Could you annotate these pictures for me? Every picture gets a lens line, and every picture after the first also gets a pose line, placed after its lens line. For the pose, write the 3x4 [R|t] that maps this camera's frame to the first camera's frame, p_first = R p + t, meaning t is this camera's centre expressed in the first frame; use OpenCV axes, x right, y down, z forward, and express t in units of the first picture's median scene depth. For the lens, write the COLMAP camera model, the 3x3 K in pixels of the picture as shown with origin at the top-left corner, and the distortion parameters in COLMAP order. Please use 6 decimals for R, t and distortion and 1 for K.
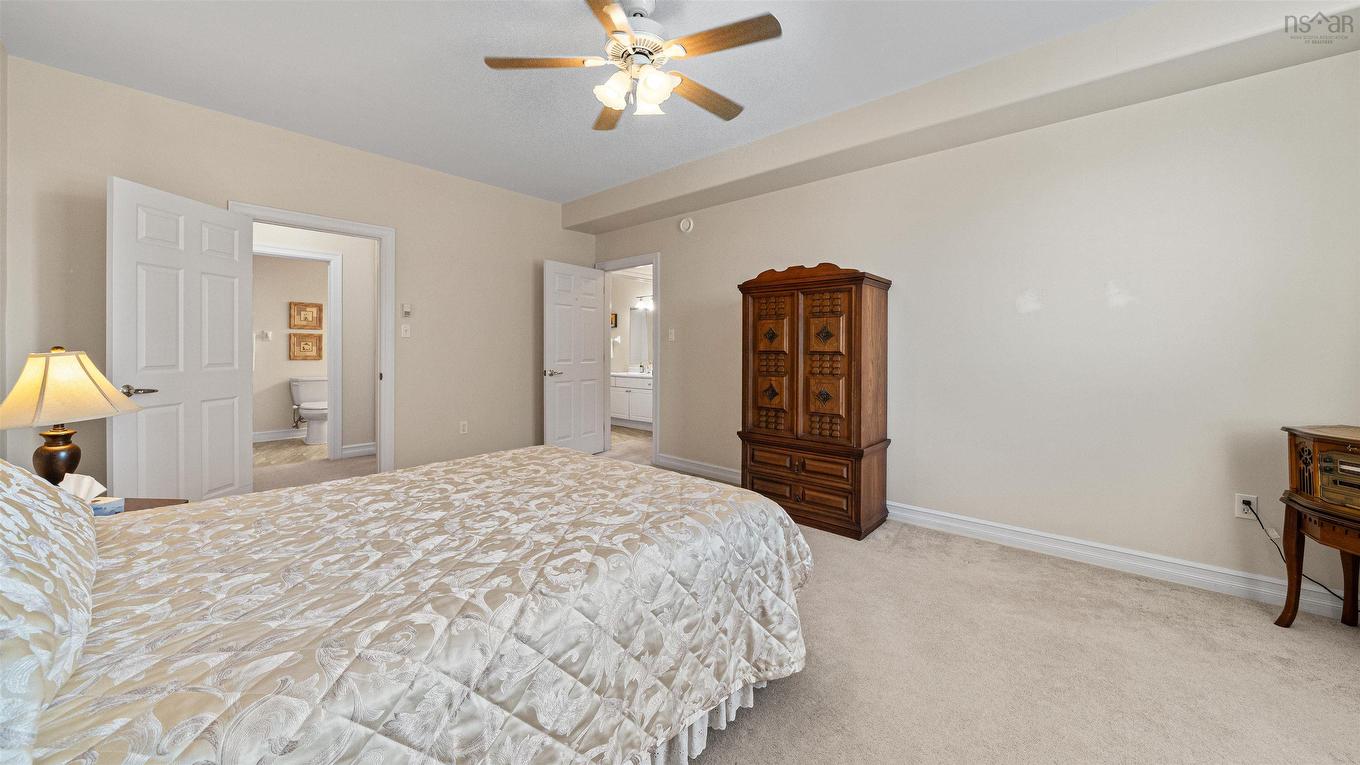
lens RADIAL K [[486.2, 0, 677.2], [0, 486.2, 368.5], [0, 0, 1]] dist [-0.000733, -0.000121]
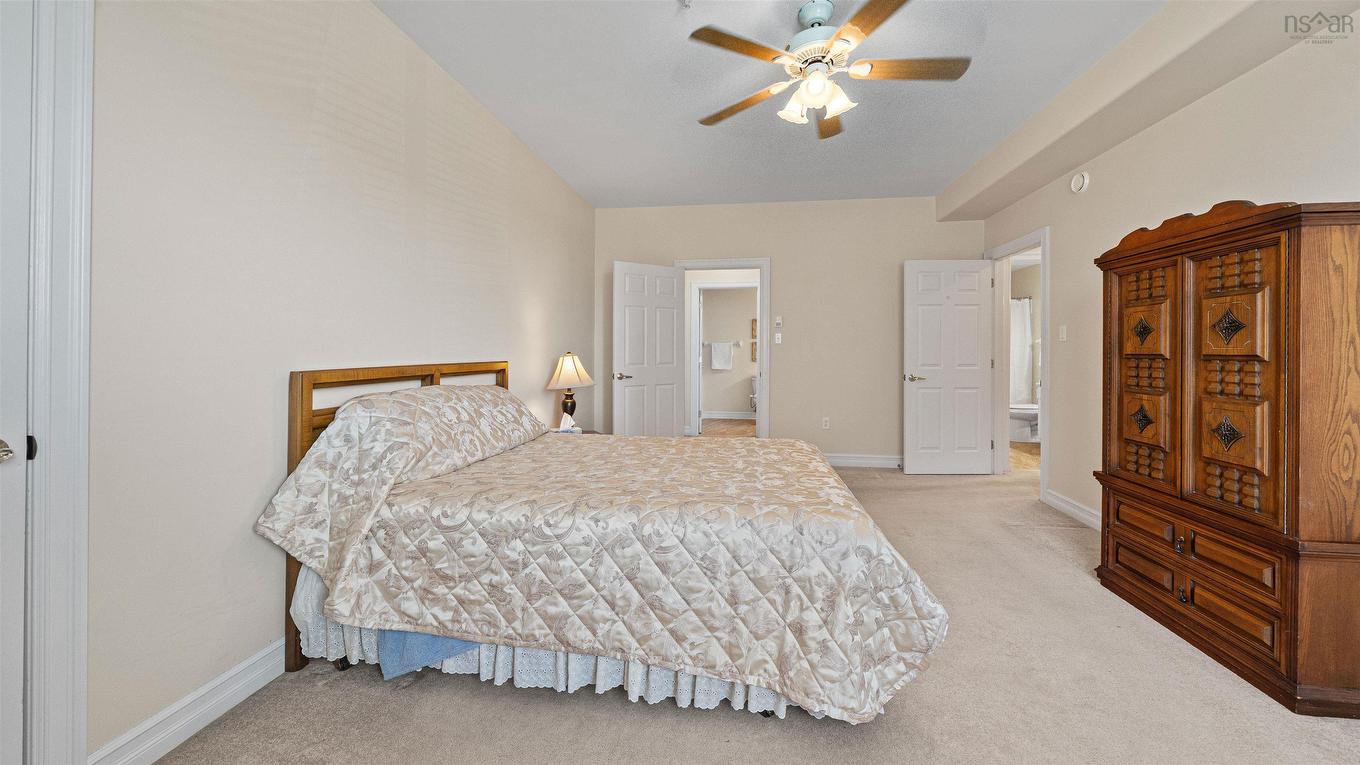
lens RADIAL K [[486.2, 0, 677.2], [0, 486.2, 368.5], [0, 0, 1]] dist [-0.000733, -0.000121]
pose [[0.551916, 0.023915, -0.833557, 0.405026], [-0.031281, 0.999479, 0.007964, -0.003110], [0.833313, 0.021679, 0.552376, 0.132694]]
